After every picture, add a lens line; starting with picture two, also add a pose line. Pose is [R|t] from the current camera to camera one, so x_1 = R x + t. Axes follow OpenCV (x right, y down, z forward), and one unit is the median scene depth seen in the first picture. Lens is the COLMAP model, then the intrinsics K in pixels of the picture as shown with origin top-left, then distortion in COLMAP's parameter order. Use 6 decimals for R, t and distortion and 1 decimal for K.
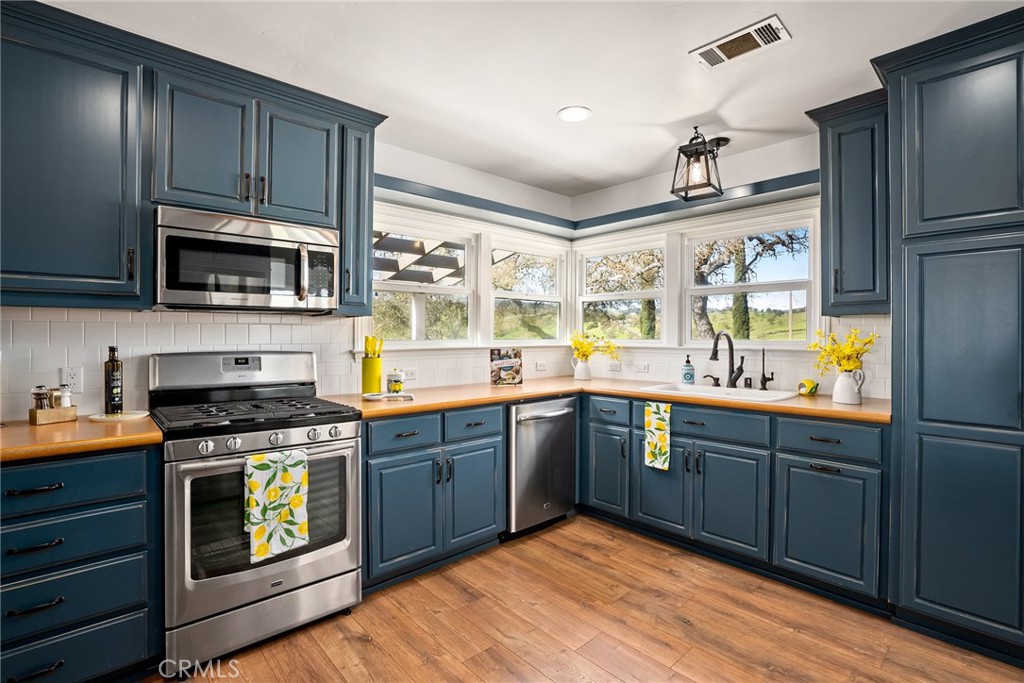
lens RADIAL K [[481.2, 0, 510.2], [0, 481.2, 330.7], [0, 0, 1]] dist [-0.034376, 0.000332]
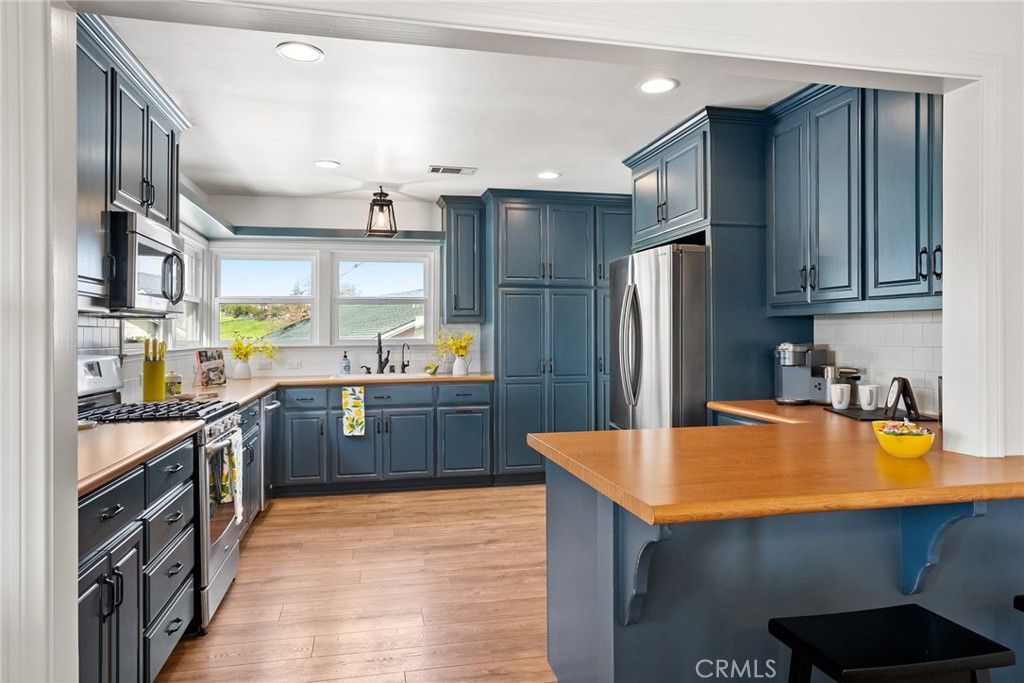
lens RADIAL K [[649.6, 0, 508.5], [0, 649.6, 329.1], [0, 0, 1]] dist [-0.003661, -0.000213]
pose [[0.508415, 0.001701, 0.861111, -1.010561], [0.000927, 0.999996, -0.002523, -0.003737], [-0.861112, 0.002081, 0.508411, -0.279215]]
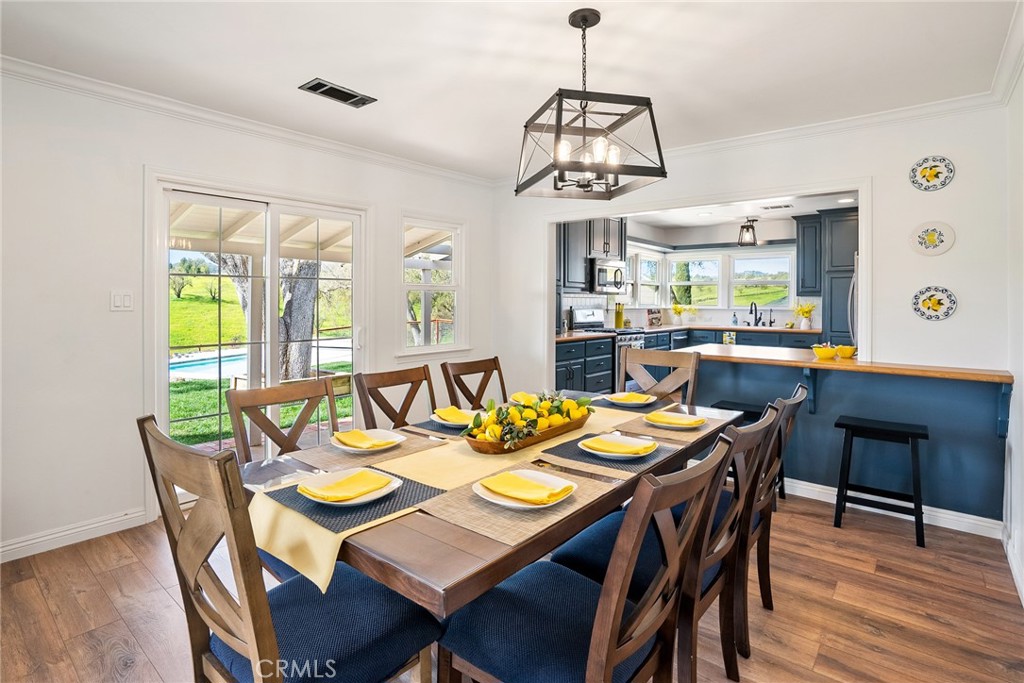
lens RADIAL K [[513.2, 0, 510.7], [0, 513.2, 295.9], [0, 0, 1]] dist [-0.001551, -0.000170]
pose [[0.989726, 0.007510, 0.142781, -1.116845], [-0.007328, 0.999972, -0.001800, -0.014354], [-0.142791, 0.000735, 0.989753, -1.344353]]
